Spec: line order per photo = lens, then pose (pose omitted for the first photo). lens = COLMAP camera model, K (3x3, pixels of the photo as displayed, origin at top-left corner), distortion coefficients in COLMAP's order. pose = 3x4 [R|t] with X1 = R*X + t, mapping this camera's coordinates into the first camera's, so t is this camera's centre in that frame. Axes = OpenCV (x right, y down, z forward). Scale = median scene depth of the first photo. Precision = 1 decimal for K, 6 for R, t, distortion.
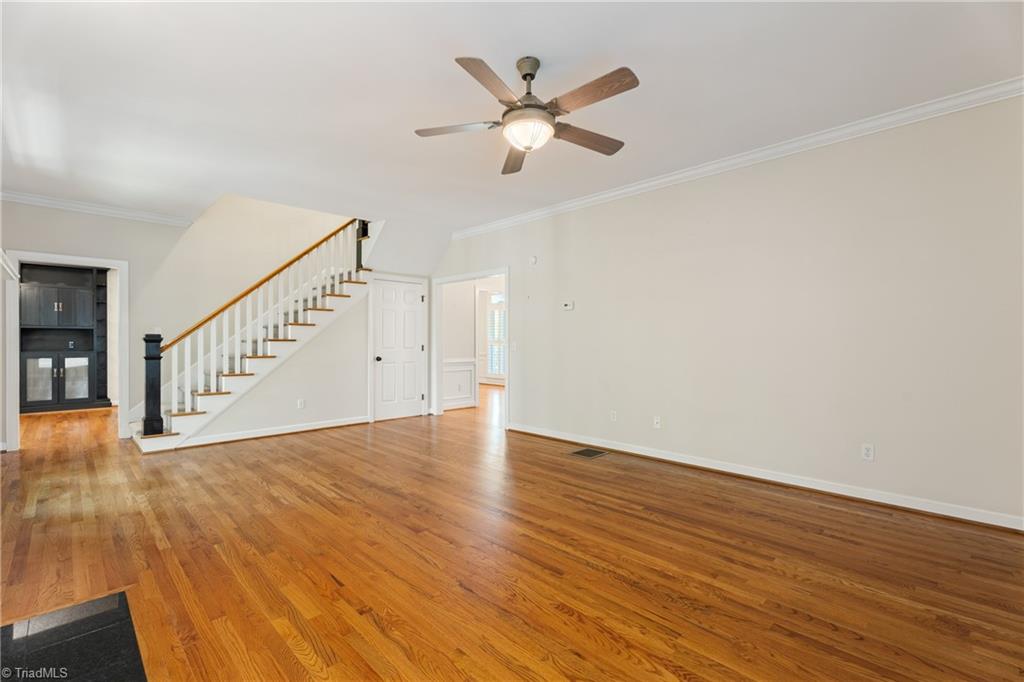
lens RADIAL K [[453.3, 0, 509.8], [0, 453.3, 342.1], [0, 0, 1]] dist [-0.001155, 0.000126]
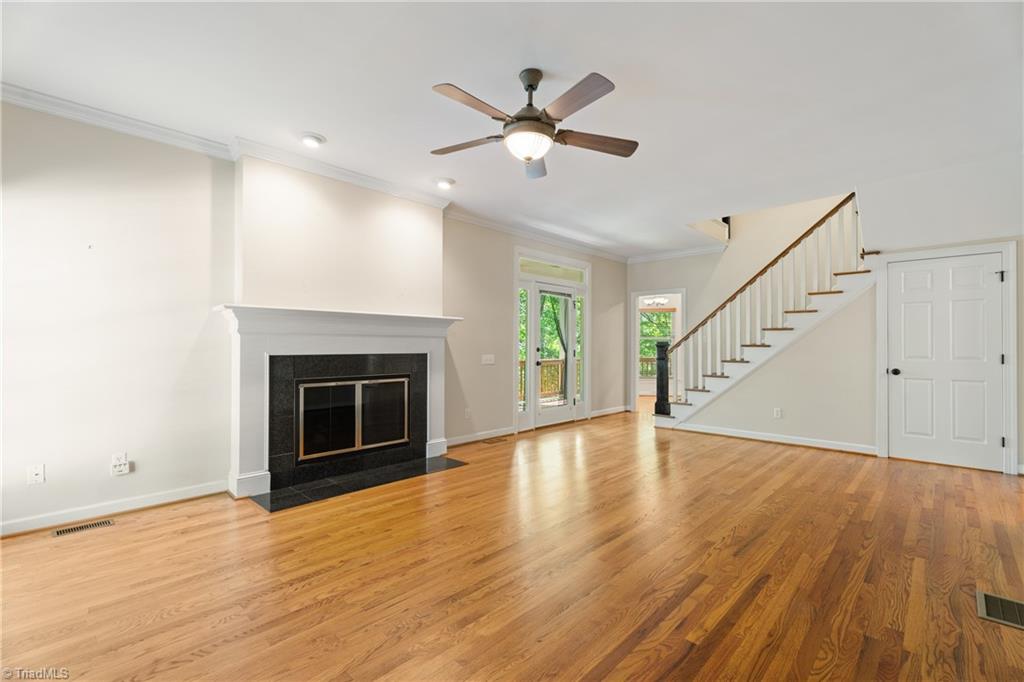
lens RADIAL K [[453.3, 0, 509.8], [0, 453.3, 342.1], [0, 0, 1]] dist [-0.001155, 0.000126]
pose [[0.025847, -0.008676, -0.999628, 0.781223], [-0.003941, 0.999954, -0.008780, -0.002844], [0.999658, 0.004167, 0.025812, 0.686937]]
